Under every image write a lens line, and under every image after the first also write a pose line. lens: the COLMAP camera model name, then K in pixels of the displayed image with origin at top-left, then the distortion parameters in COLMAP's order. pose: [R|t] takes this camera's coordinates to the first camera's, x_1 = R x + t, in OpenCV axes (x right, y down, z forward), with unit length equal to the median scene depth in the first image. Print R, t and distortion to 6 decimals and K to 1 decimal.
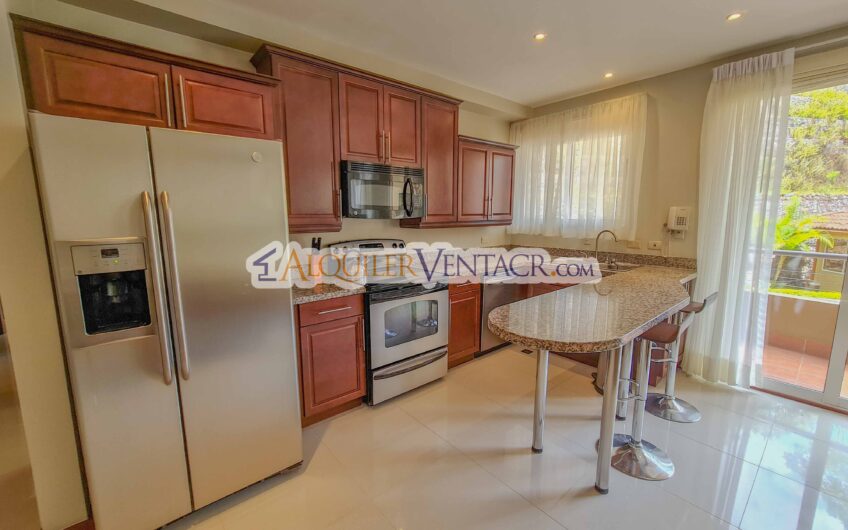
lens RADIAL K [[345.3, 0, 424.0], [0, 345.3, 265.0], [0, 0, 1]] dist [-0.024582, 0.000156]
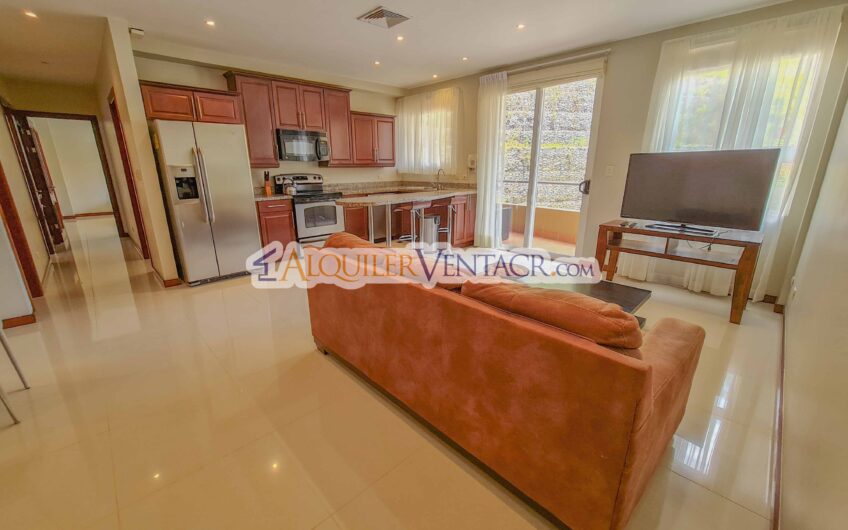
lens RADIAL K [[345.3, 0, 424.0], [0, 345.3, 265.0], [0, 0, 1]] dist [-0.024582, 0.000156]
pose [[0.997064, -0.018989, 0.074187, 0.411444], [0.008837, 0.990826, 0.134853, 0.188912], [-0.076067, -0.133801, 0.988085, -1.014957]]
